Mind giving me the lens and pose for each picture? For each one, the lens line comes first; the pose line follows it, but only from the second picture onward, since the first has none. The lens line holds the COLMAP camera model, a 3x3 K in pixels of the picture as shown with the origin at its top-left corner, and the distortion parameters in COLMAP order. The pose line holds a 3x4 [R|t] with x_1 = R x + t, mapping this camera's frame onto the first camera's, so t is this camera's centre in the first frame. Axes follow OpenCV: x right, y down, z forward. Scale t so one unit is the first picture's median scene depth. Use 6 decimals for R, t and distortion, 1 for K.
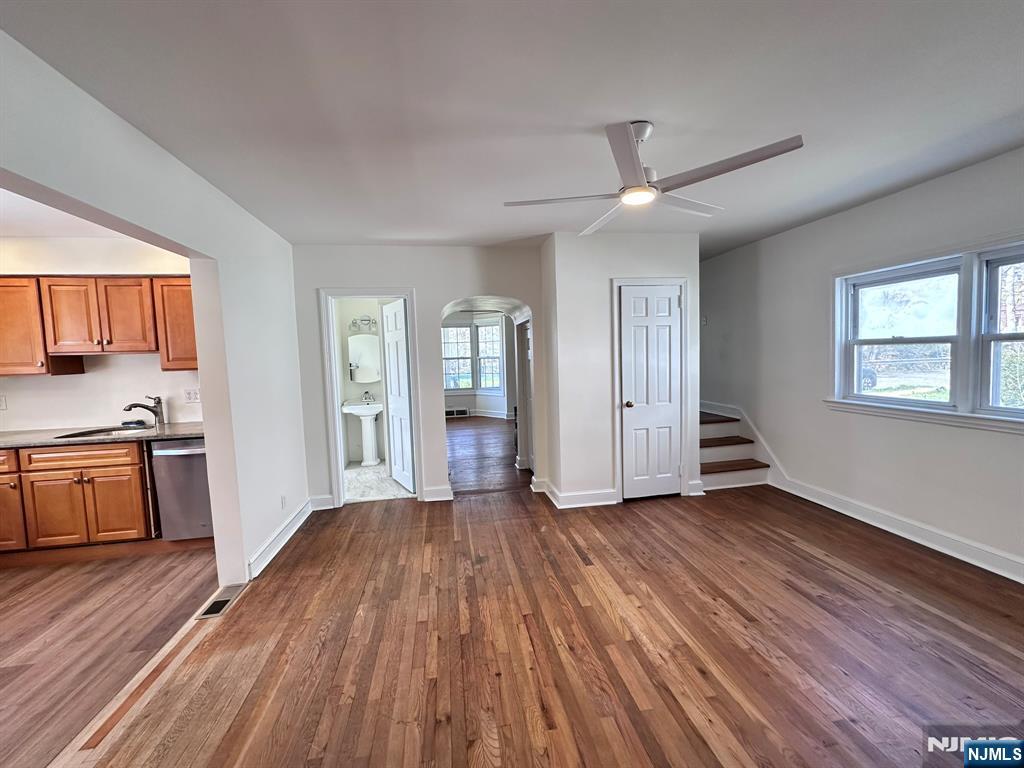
lens RADIAL K [[409.5, 0, 510.1], [0, 409.5, 385.3], [0, 0, 1]] dist [-0.000462, -0.000075]
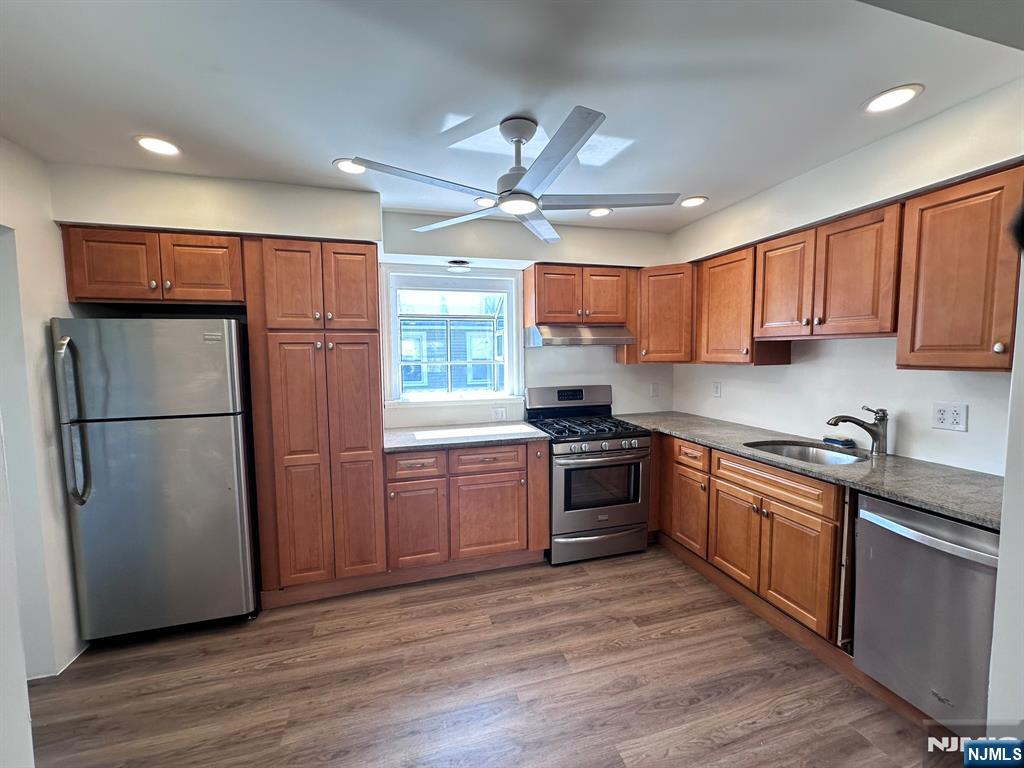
lens RADIAL K [[409.5, 0, 511.3], [0, 409.5, 383.6], [0, 0, 1]] dist [-0.000462, -0.000075]
pose [[0.120840, 0.103272, -0.987285, -0.371437], [-0.065282, 0.993247, 0.095905, -0.034932], [0.990523, 0.052863, 0.126766, 0.421133]]
